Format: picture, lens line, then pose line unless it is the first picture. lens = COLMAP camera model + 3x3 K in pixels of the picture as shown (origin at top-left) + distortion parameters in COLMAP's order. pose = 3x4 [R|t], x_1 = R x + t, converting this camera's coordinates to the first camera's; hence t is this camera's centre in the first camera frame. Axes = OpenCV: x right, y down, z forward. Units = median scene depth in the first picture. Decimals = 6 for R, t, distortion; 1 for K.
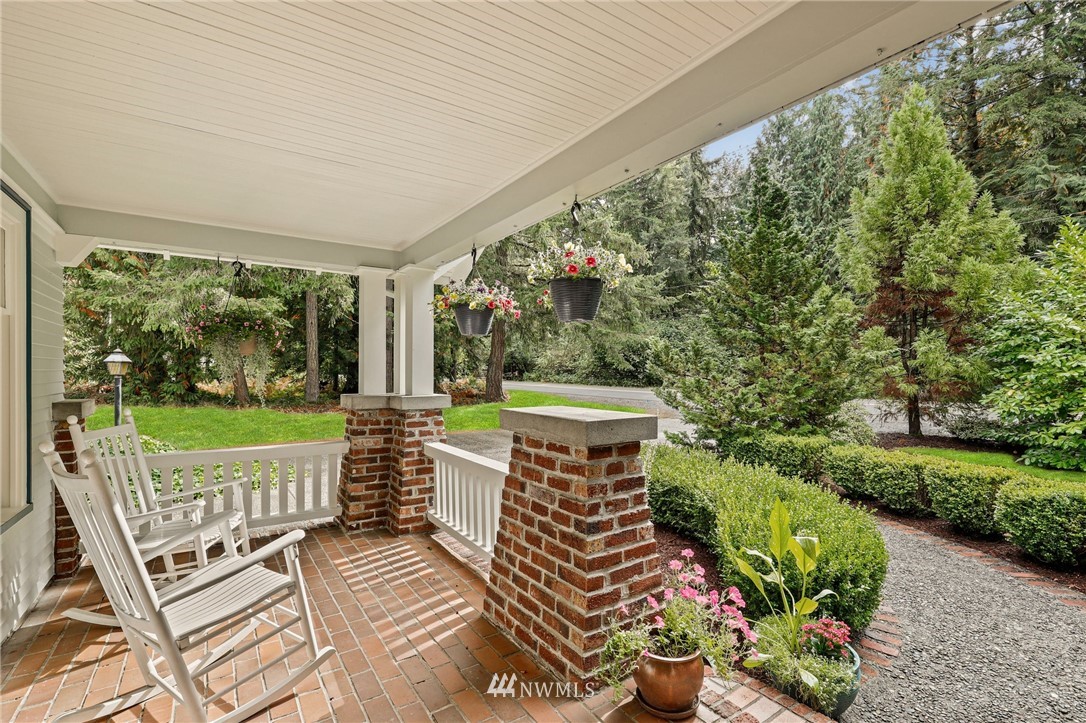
lens RADIAL K [[492.7, 0, 539.7], [0, 492.7, 368.3], [0, 0, 1]] dist [0.000638, -0.000293]
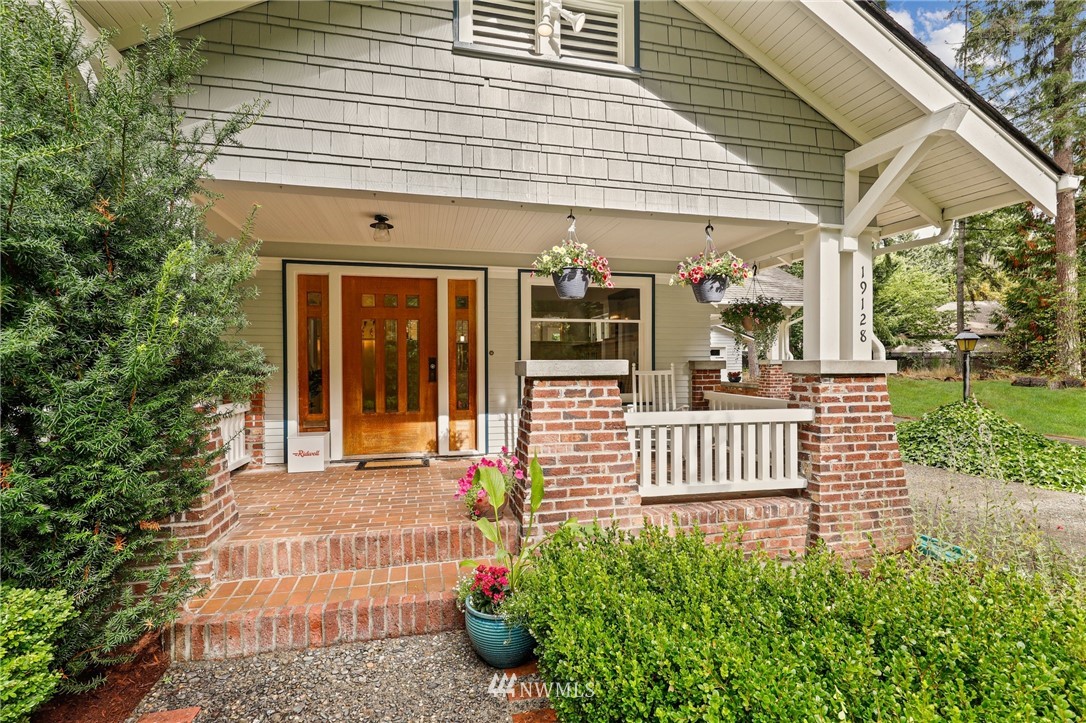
lens RADIAL K [[505.2, 0, 537.7], [0, 505.2, 366.3], [0, 0, 1]] dist [-0.001269, -0.000504]
pose [[-0.345925, 0.008725, -0.938222, 0.895886], [0.006780, 0.999954, 0.006799, 0.057054], [0.938238, -0.004009, -0.345968, 0.846322]]
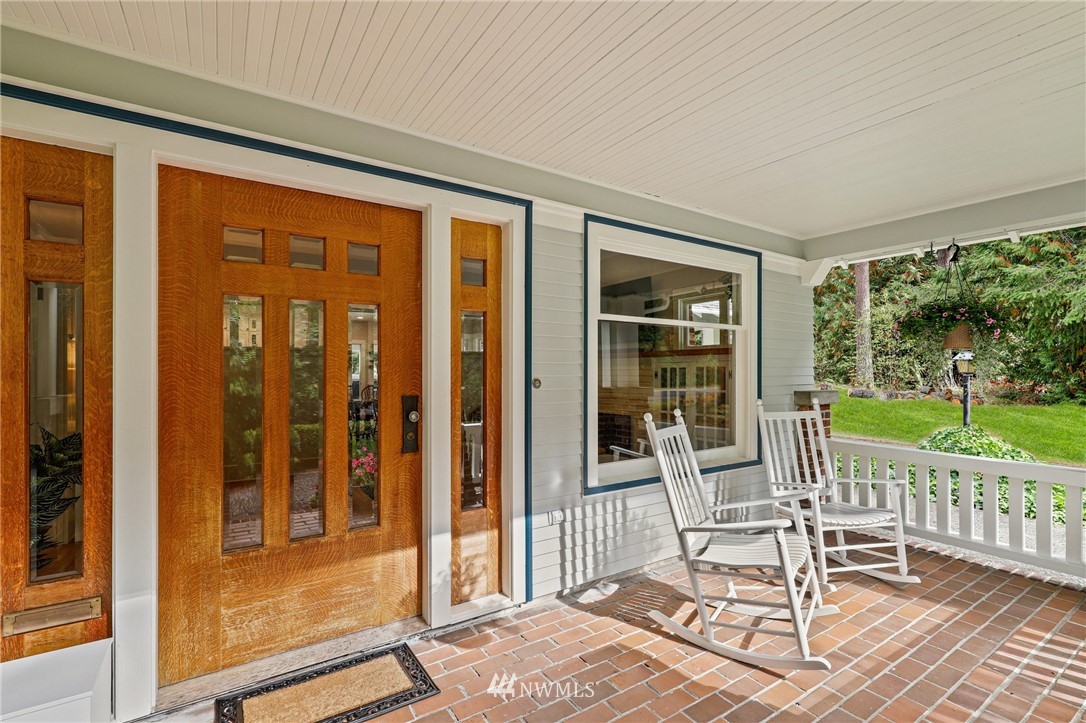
lens RADIAL K [[492.7, 0, 539.7], [0, 492.7, 368.3], [0, 0, 1]] dist [0.000638, -0.000293]
pose [[-0.002950, -0.002365, -0.999993, 0.213051], [0.001833, 0.999996, -0.002370, 0.006370], [0.999994, -0.001840, -0.002946, 0.195163]]
